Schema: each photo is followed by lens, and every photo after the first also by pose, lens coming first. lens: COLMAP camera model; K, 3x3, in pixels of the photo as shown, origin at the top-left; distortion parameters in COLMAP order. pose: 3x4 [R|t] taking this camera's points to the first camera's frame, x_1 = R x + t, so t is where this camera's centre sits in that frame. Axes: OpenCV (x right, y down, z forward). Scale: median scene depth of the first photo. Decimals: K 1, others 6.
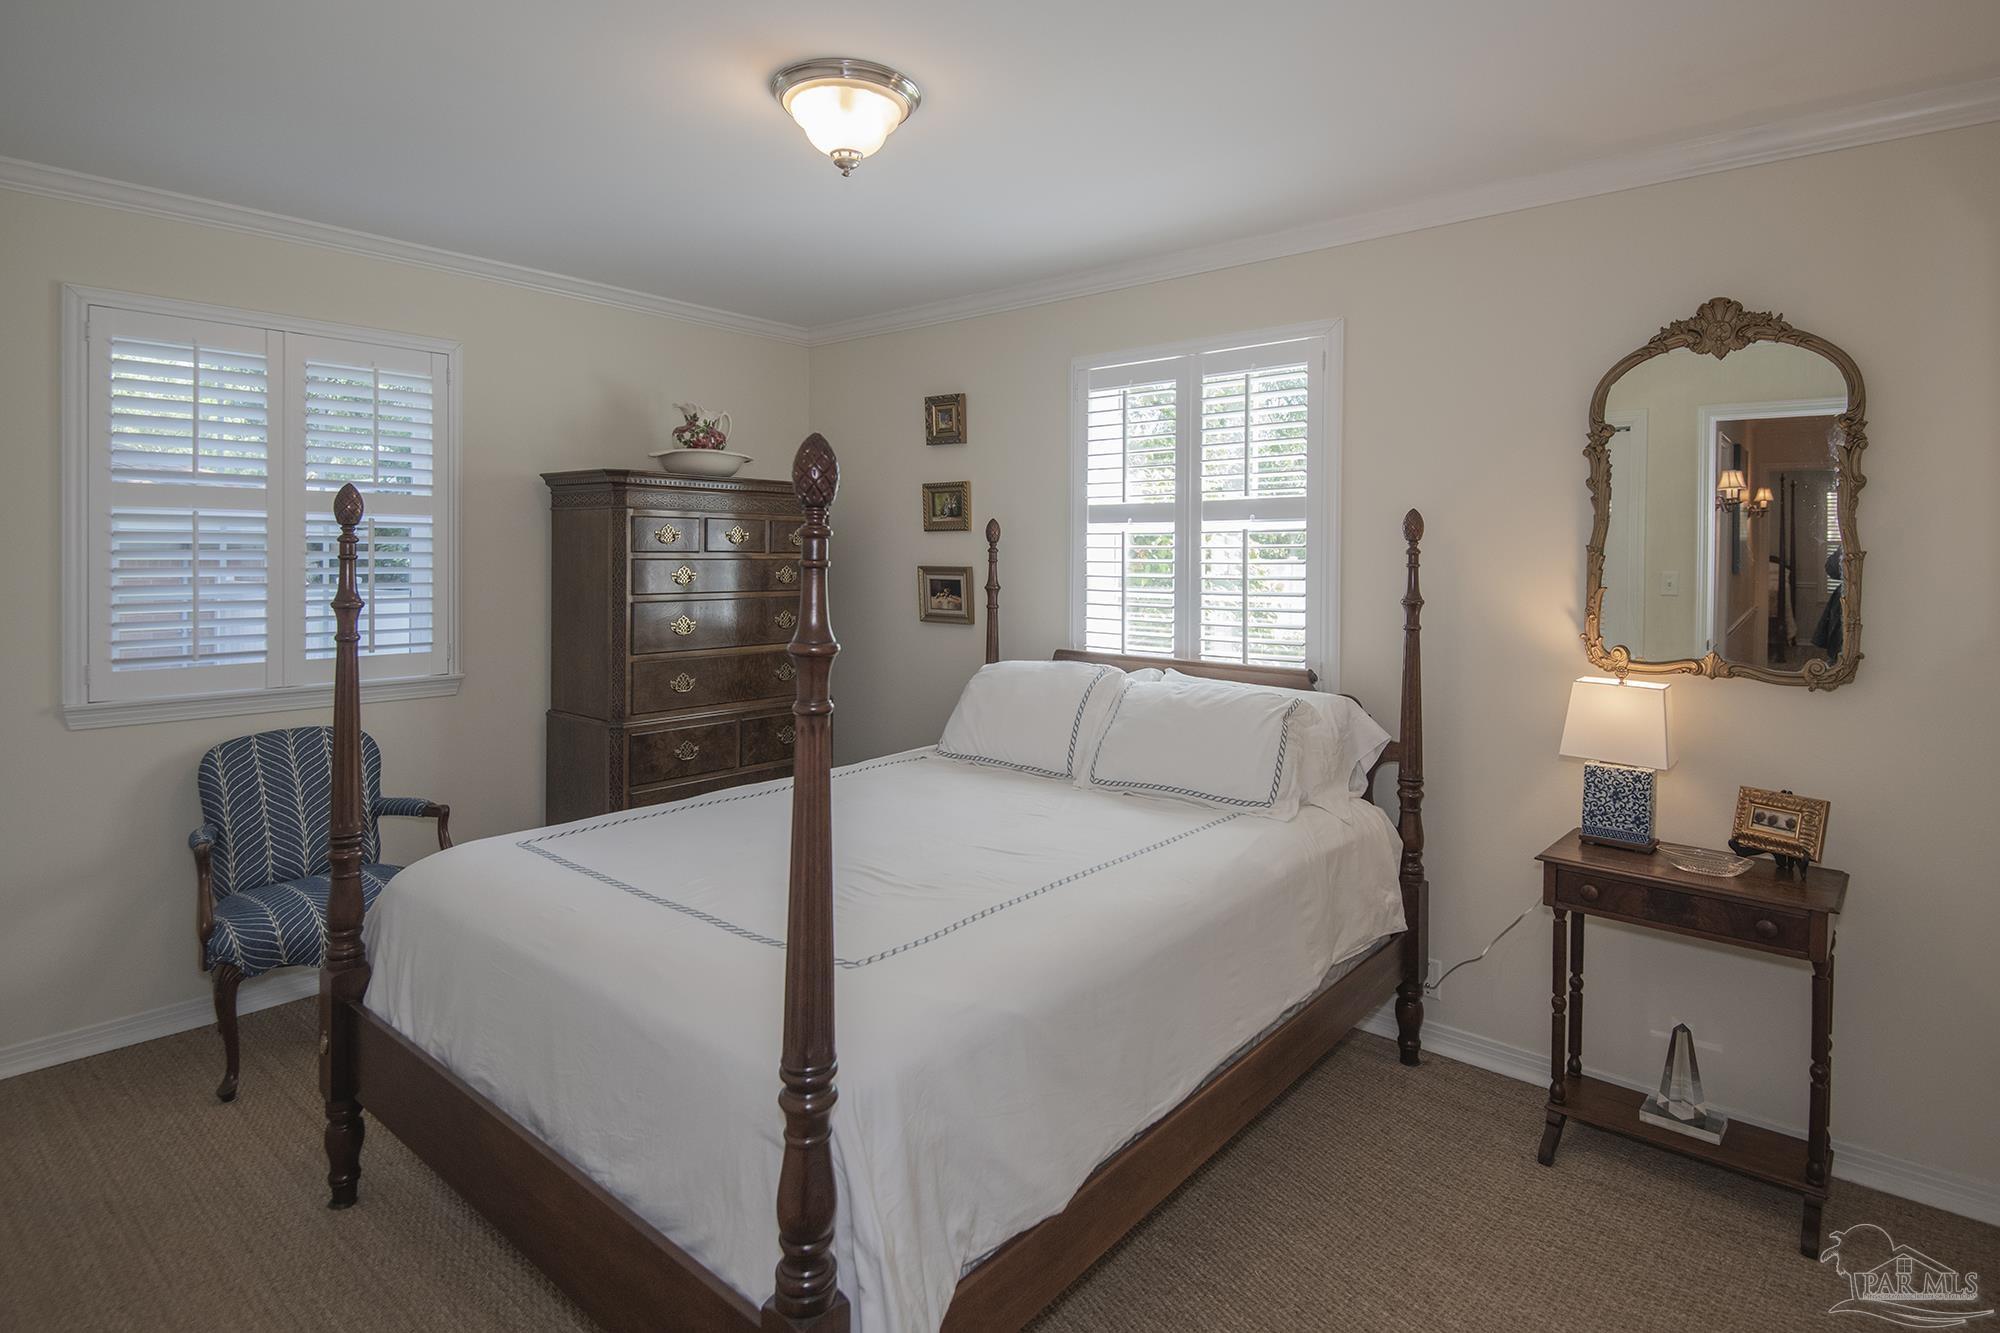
lens RADIAL K [[1035.5, 0, 999.6], [0, 1035.5, 553.4], [0, 0, 1]] dist [-0.003512, -0.000550]
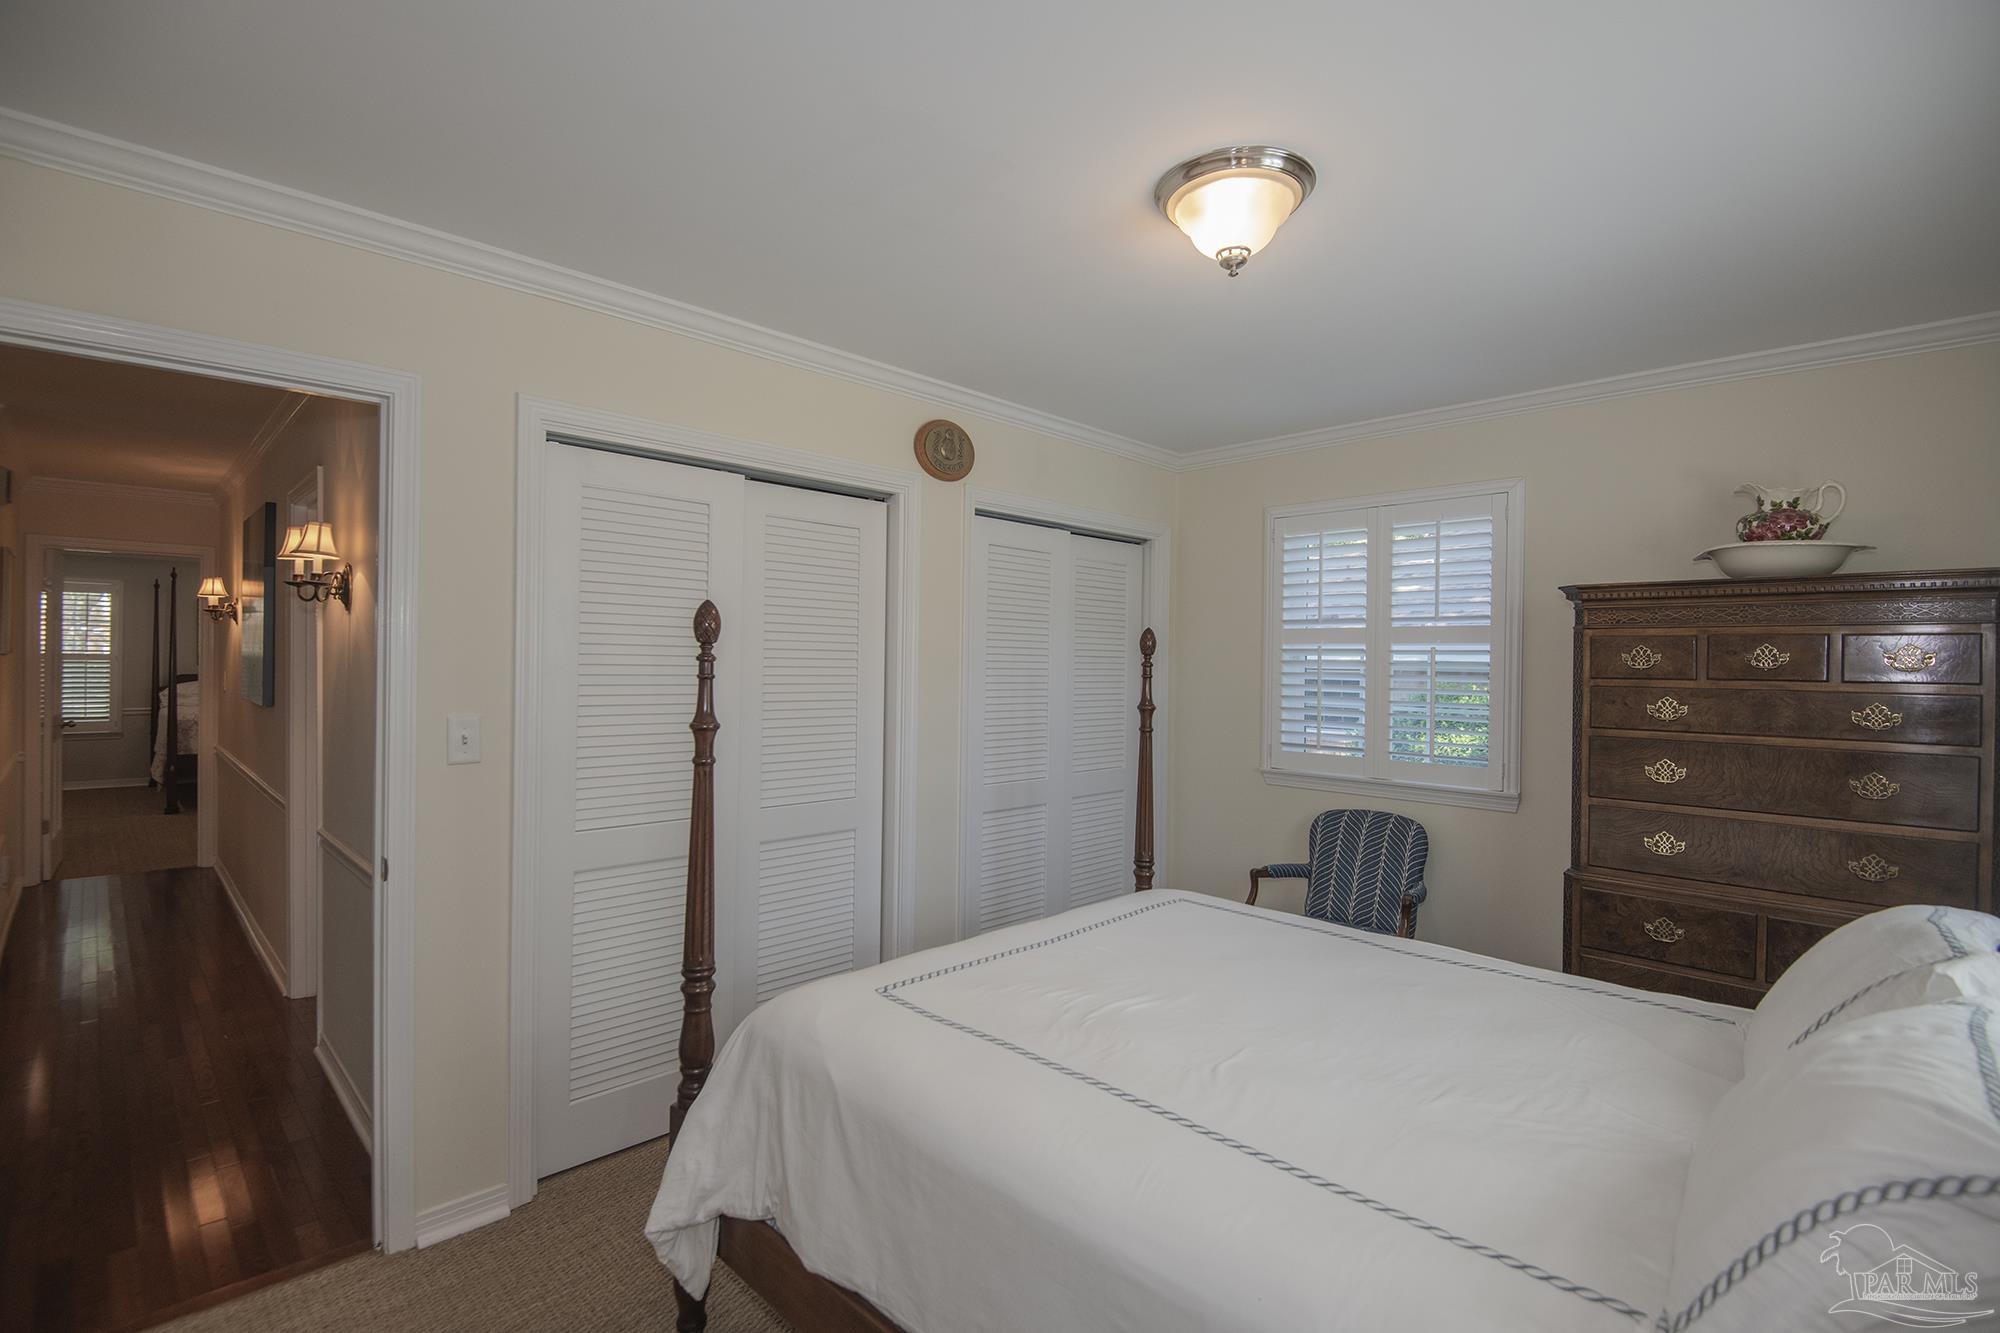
lens RADIAL K [[921.7, 0, 1000.0], [0, 921.7, 666.5], [0, 0, 1]] dist [-0.000163, 0.000061]
pose [[-0.093056, -0.007357, -0.995634, 0.500132], [-0.017021, 0.999838, -0.005797, 0.002156], [0.995515, 0.016407, -0.093166, 0.619555]]
